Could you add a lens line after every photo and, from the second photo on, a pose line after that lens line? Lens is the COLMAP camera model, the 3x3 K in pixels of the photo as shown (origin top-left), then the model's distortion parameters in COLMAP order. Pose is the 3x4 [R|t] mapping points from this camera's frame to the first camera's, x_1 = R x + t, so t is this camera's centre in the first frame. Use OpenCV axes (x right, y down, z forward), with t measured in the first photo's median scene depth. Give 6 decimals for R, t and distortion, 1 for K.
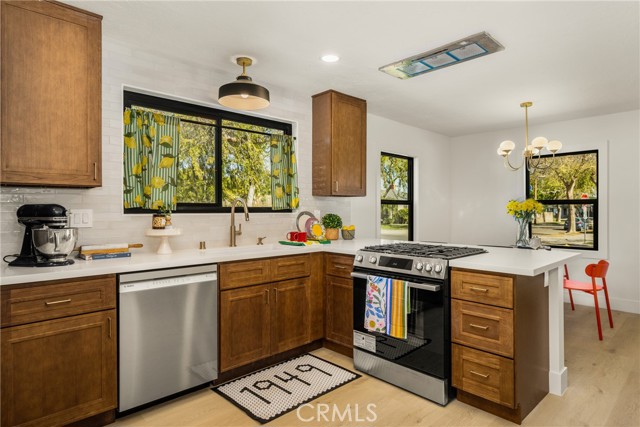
lens RADIAL K [[374.2, 0, 321.7], [0, 374.2, 210.8], [0, 0, 1]] dist [0.000612, -0.001175]
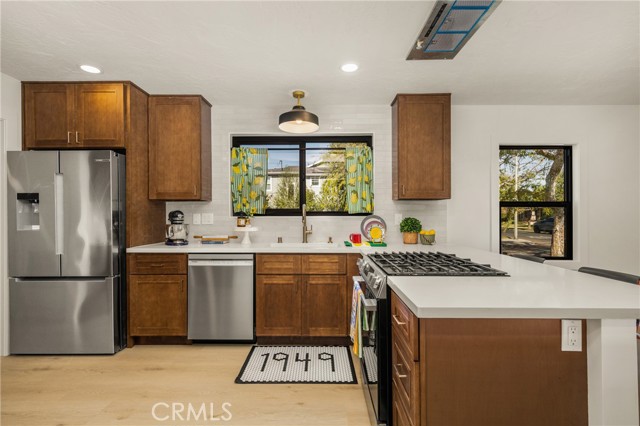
lens RADIAL K [[295.5, 0, 318.8], [0, 295.5, 215.2], [0, 0, 1]] dist [0.001936, 0.000059]
pose [[0.704540, 0.001704, -0.709663, 0.584014], [-0.001432, 0.999998, 0.000980, 0.001719], [0.709663, 0.000325, 0.704541, 0.386374]]
